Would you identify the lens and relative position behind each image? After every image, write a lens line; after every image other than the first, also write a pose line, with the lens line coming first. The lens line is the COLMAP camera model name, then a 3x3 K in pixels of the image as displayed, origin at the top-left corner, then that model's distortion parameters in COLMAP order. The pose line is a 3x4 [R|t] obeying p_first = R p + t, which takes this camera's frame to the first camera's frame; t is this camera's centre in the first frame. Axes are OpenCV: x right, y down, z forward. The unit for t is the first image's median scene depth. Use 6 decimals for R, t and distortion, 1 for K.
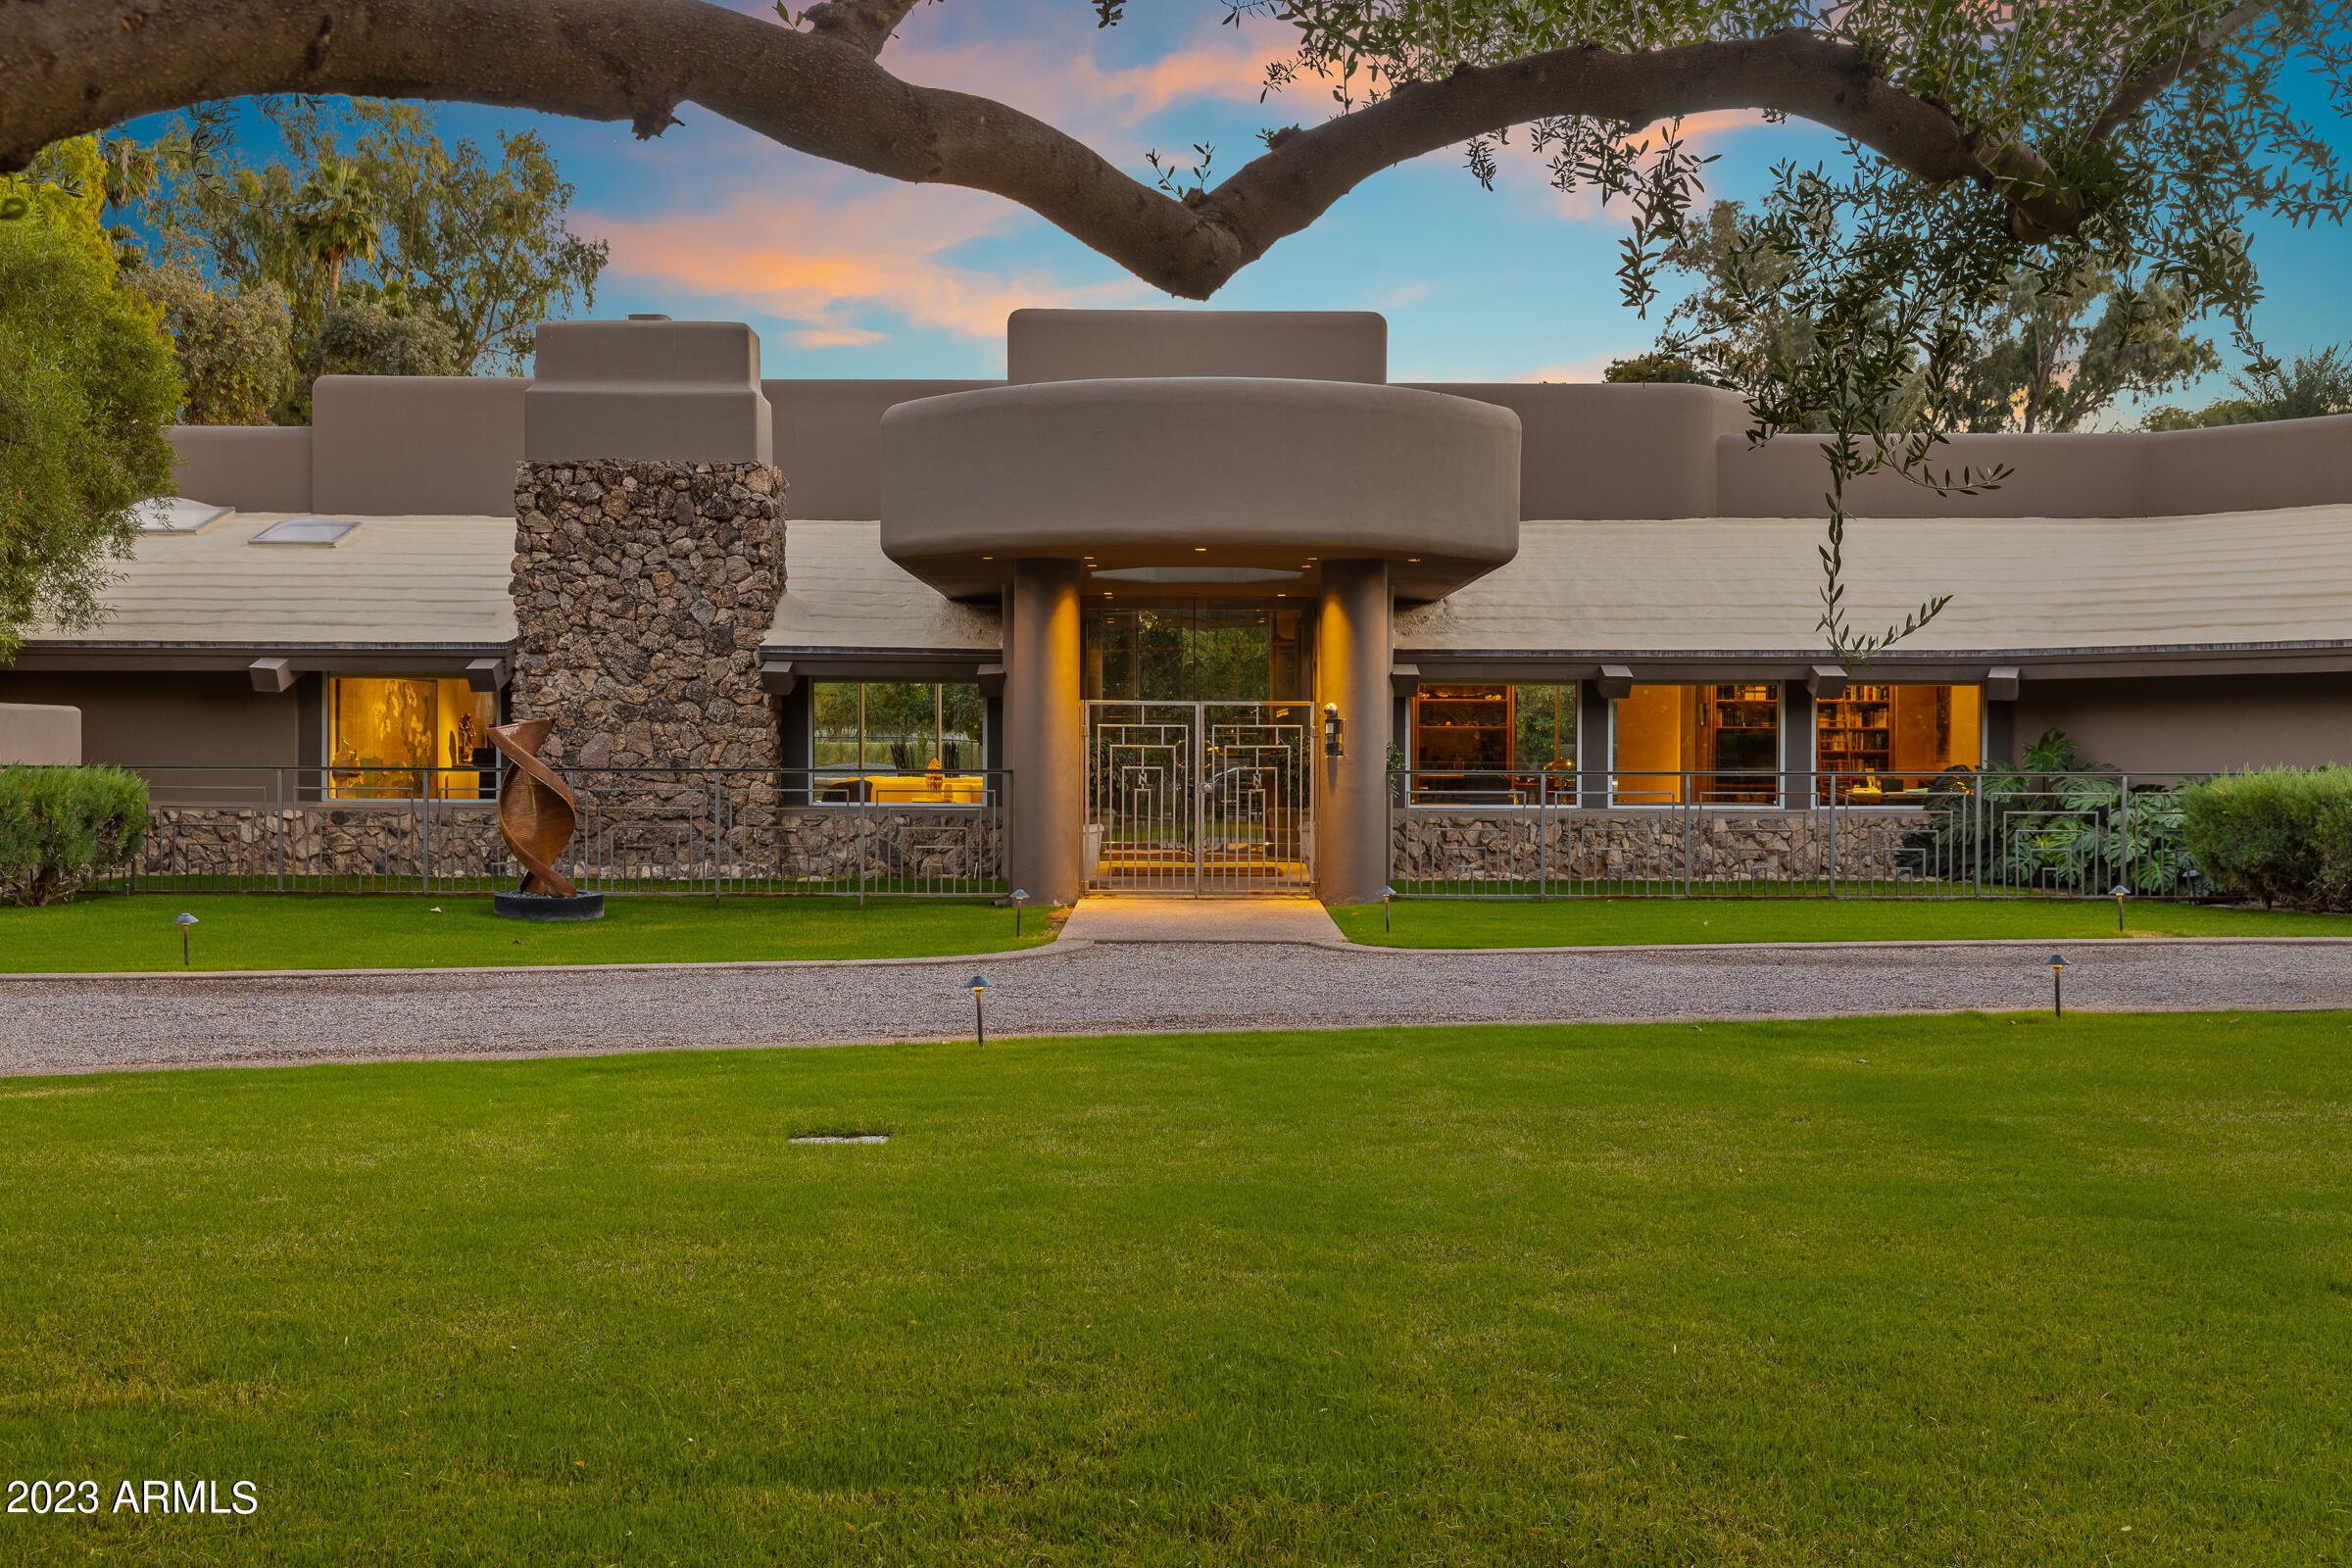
lens RADIAL K [[2337.8, 0, 1159.9], [0, 2337.8, 765.2], [0, 0, 1]] dist [0.009953, 0.000000]
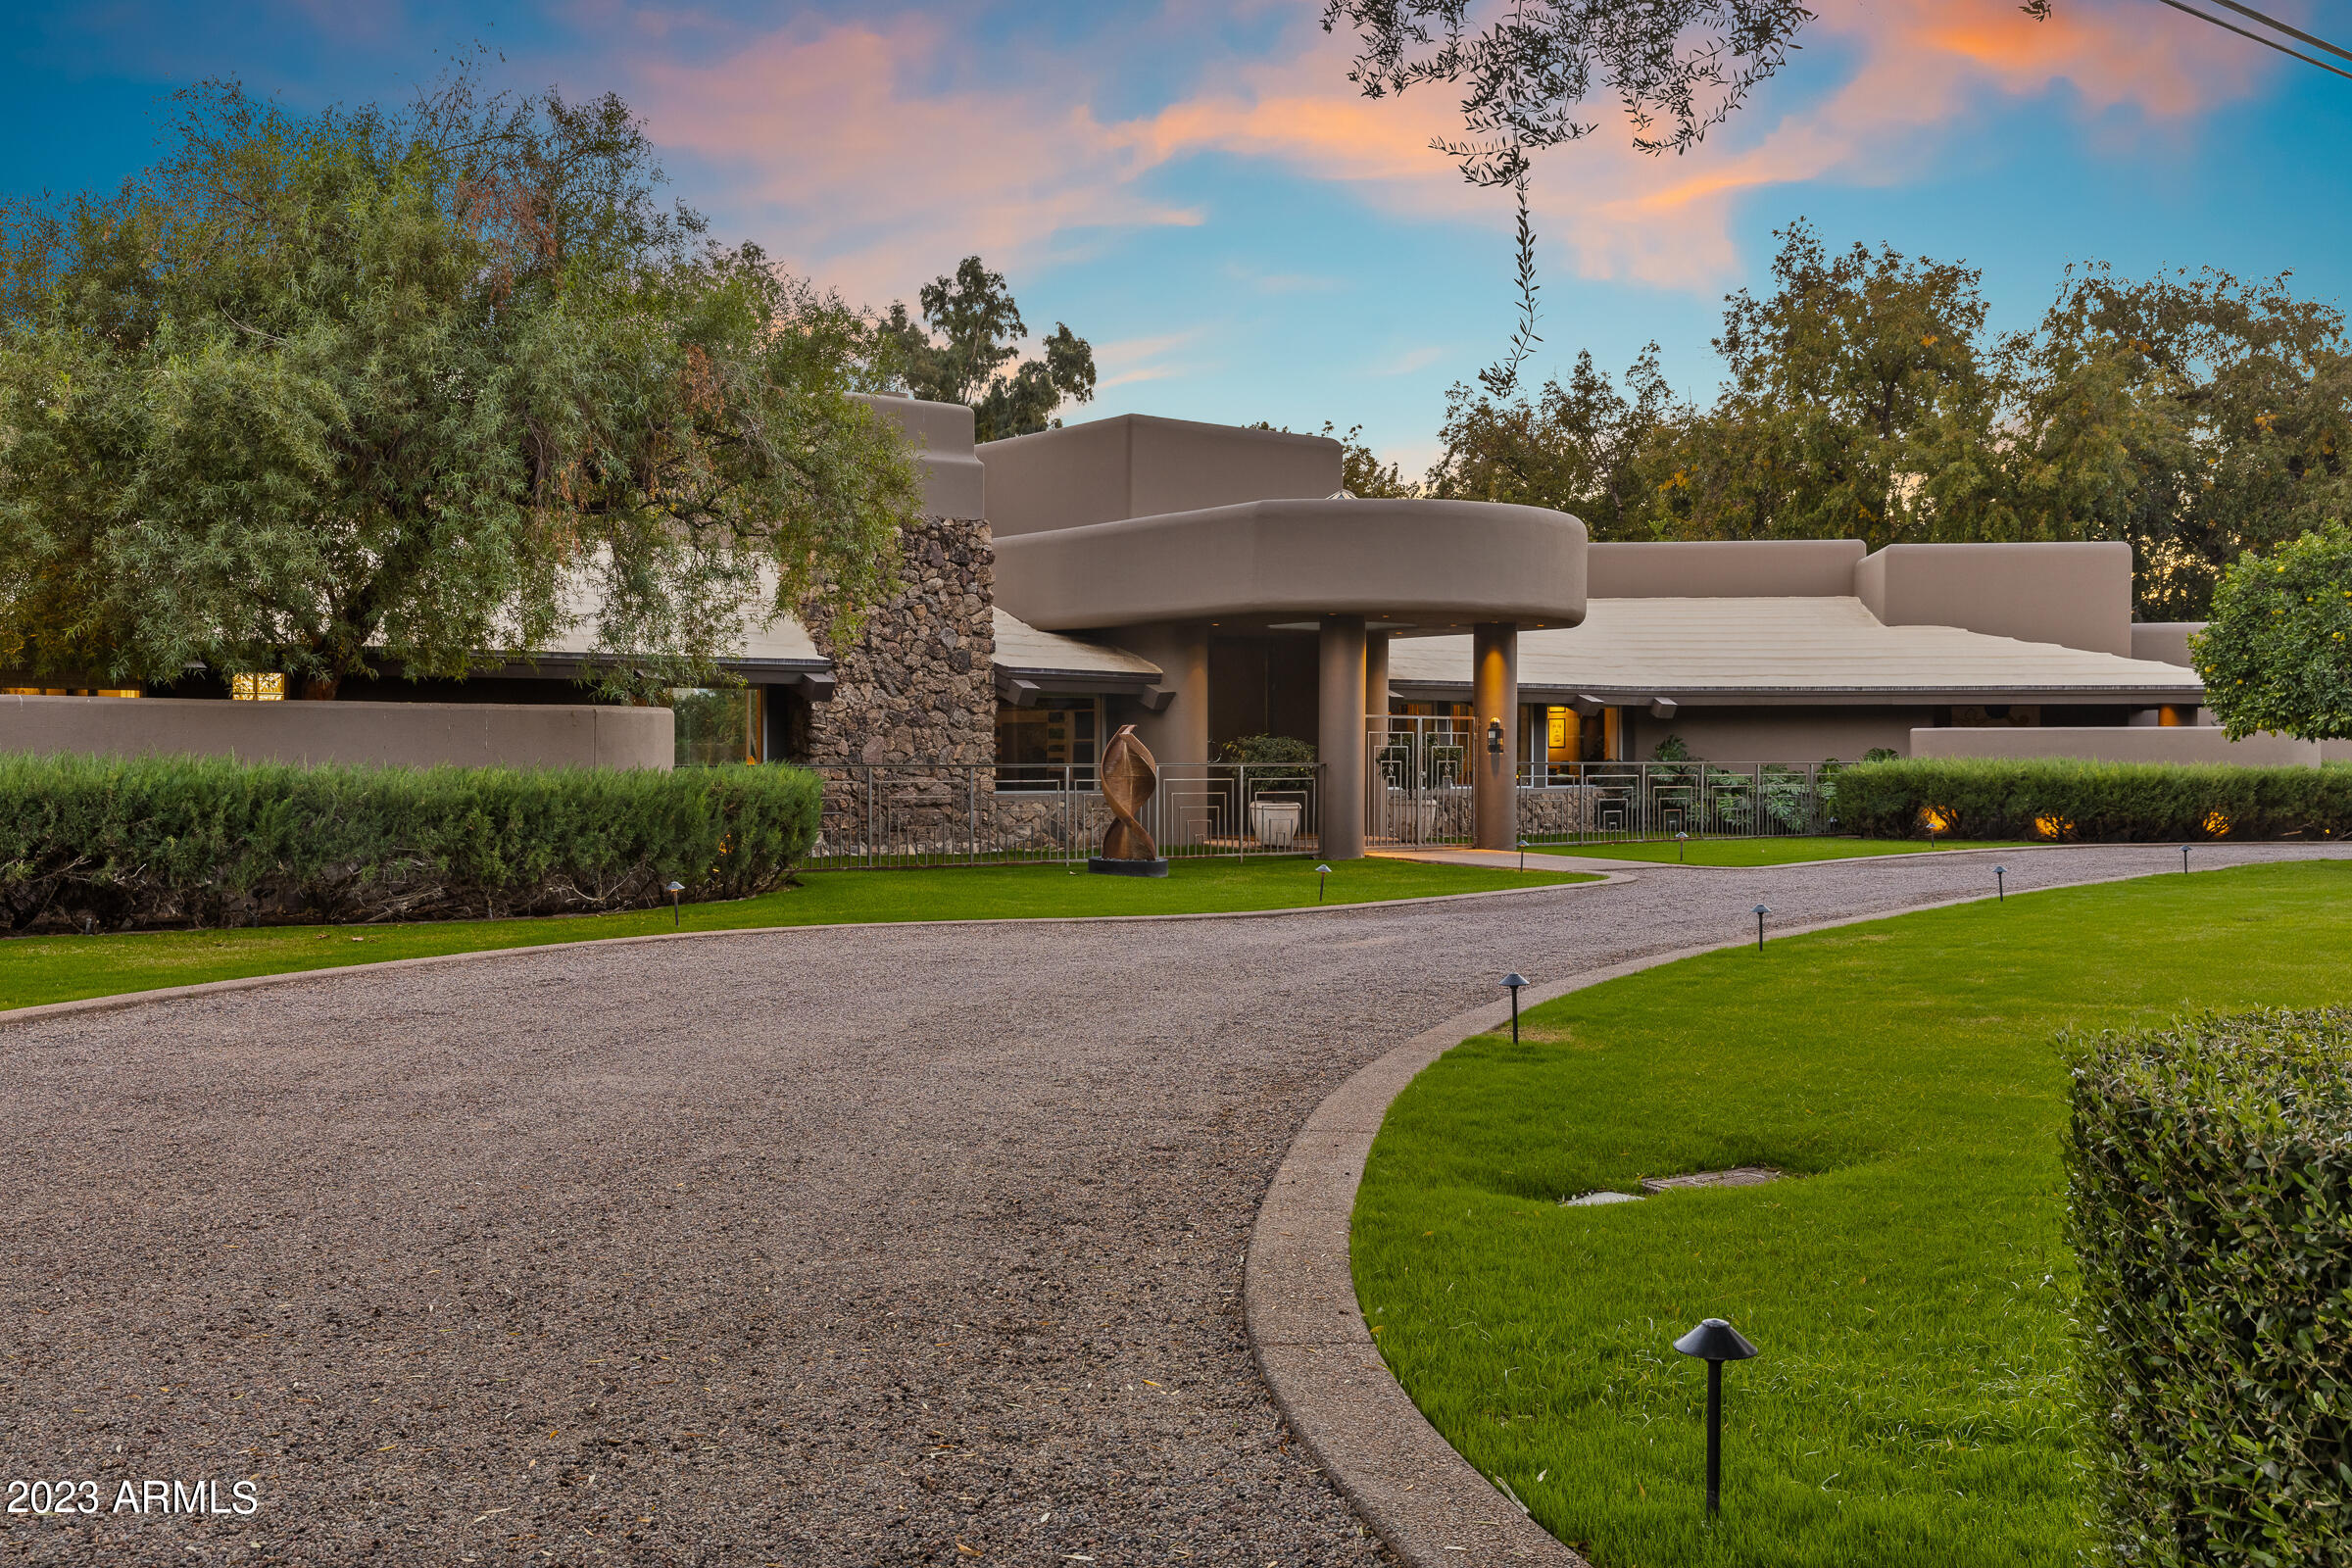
lens RADIAL K [[2193.6, 0, 1156.1], [0, 2193.6, 792.5], [0, 0, 1]] dist [0.009270, 0.000000]
pose [[0.812509, -0.013481, 0.582793, -0.785765], [0.004509, 0.999848, 0.016842, -0.002950], [-0.582931, -0.011056, 0.812446, -0.008914]]
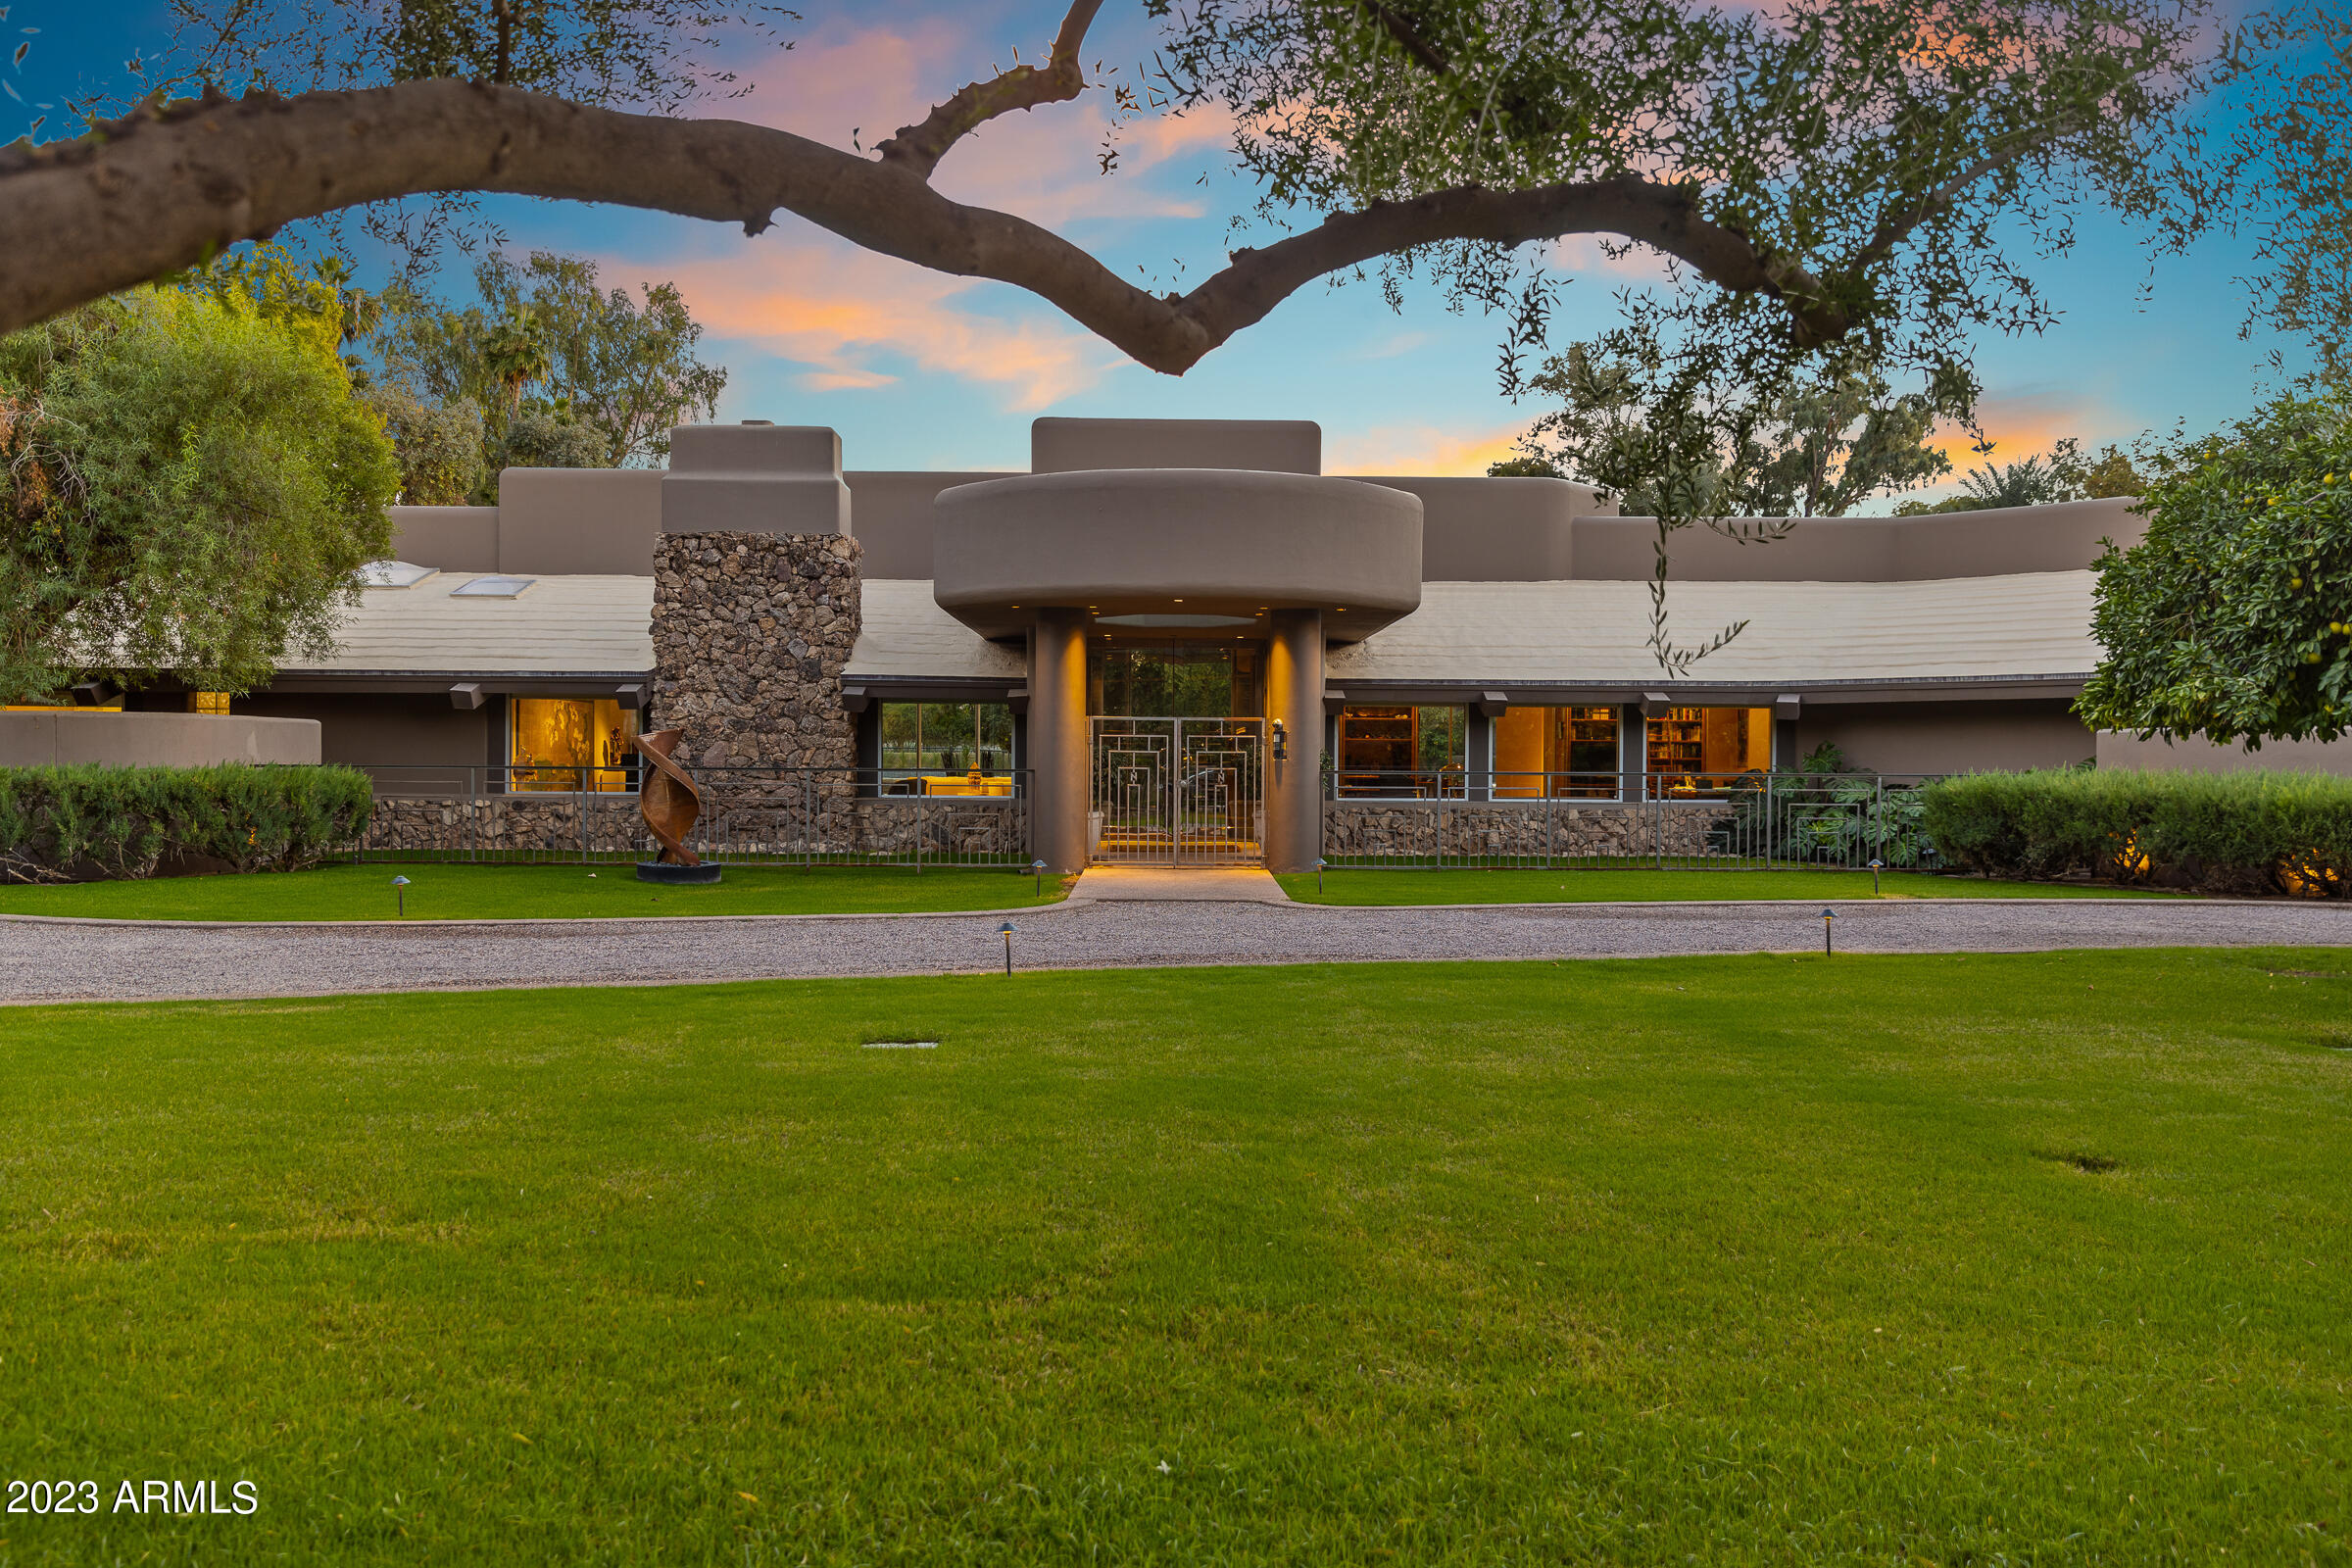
lens RADIAL K [[1786.4, 0, 1166.2], [0, 1786.4, 769.6], [0, 0, 1]] dist [-0.004231, -0.006681]
pose [[0.999940, 0.002932, 0.010599, 0.000128], [-0.002924, 0.999995, -0.000800, 0.002240], [-0.010601, 0.000769, 0.999944, 0.000253]]
